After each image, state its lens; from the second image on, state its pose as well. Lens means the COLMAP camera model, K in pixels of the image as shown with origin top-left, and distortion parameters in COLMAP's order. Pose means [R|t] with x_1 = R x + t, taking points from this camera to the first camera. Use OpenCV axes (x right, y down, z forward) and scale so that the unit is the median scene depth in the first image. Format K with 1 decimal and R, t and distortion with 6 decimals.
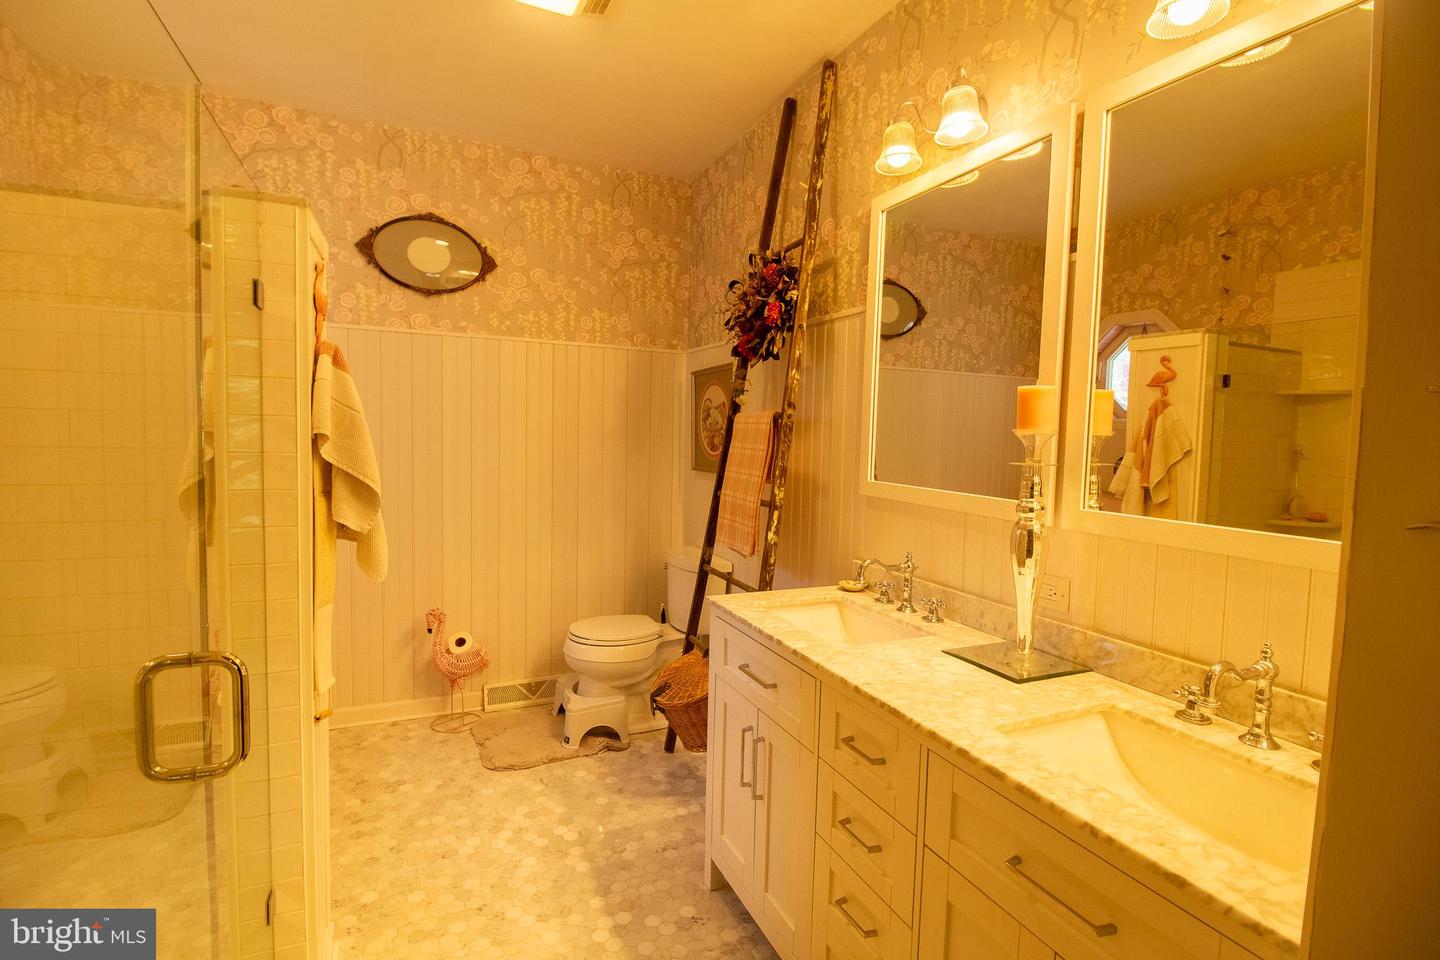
lens RADIAL K [[676.3, 0, 718.9], [0, 676.3, 475.5], [0, 0, 1]] dist [-0.002726, -0.009875]
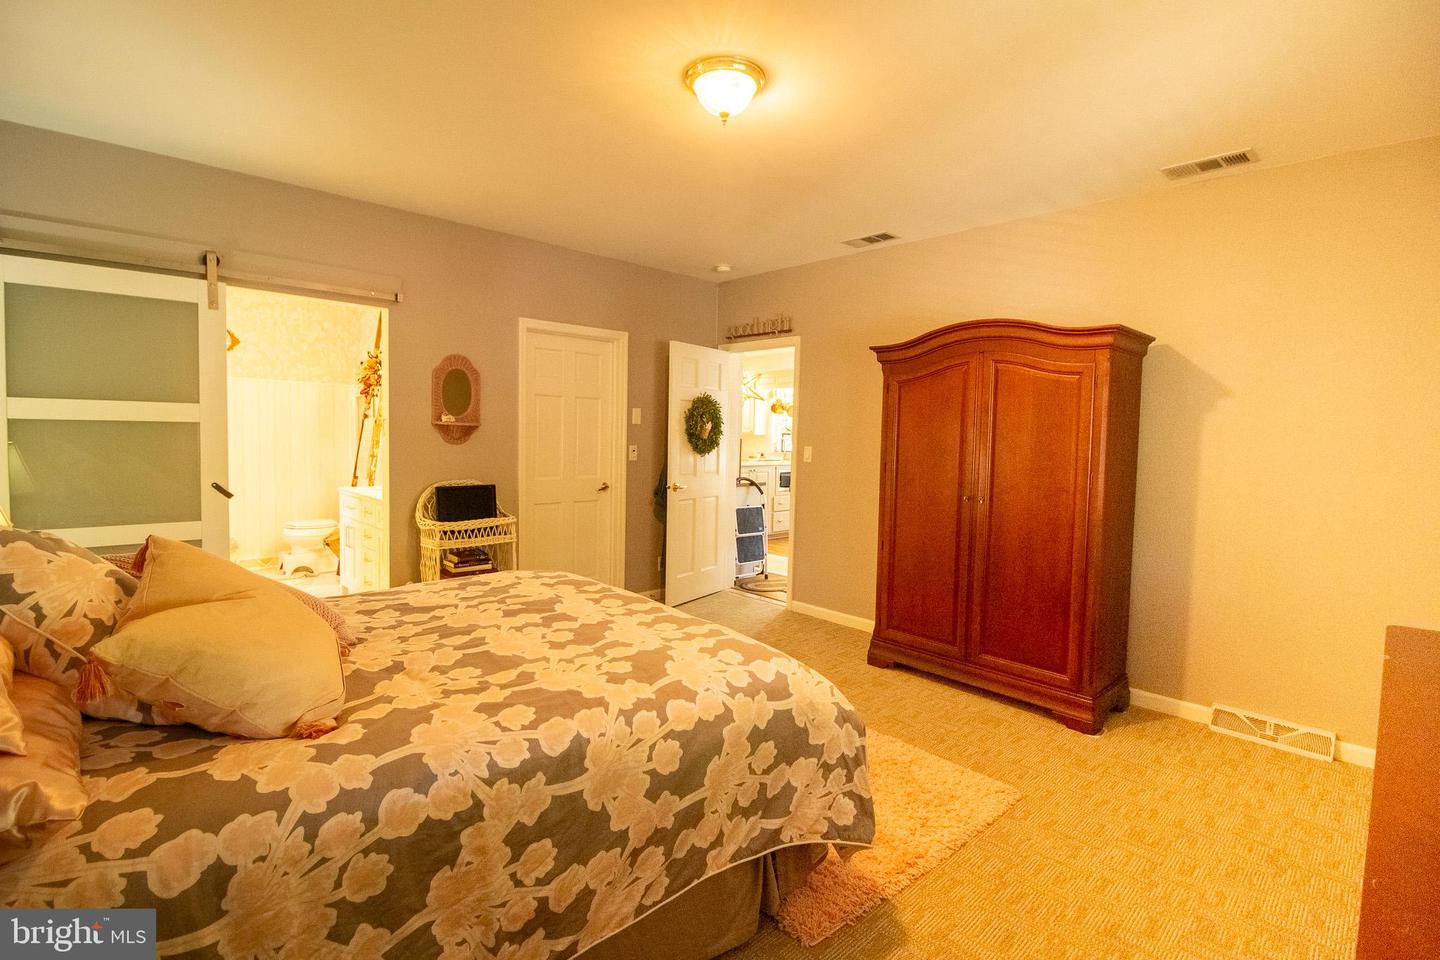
lens RADIAL K [[676.3, 0, 715.2], [0, 676.3, 473.8], [0, 0, 1]] dist [-0.002726, -0.009875]
pose [[0.952356, -0.017825, 0.304468, 0.364337], [0.018053, 0.999835, 0.002066, 0.086103], [-0.304455, 0.003529, 0.952520, -1.217813]]
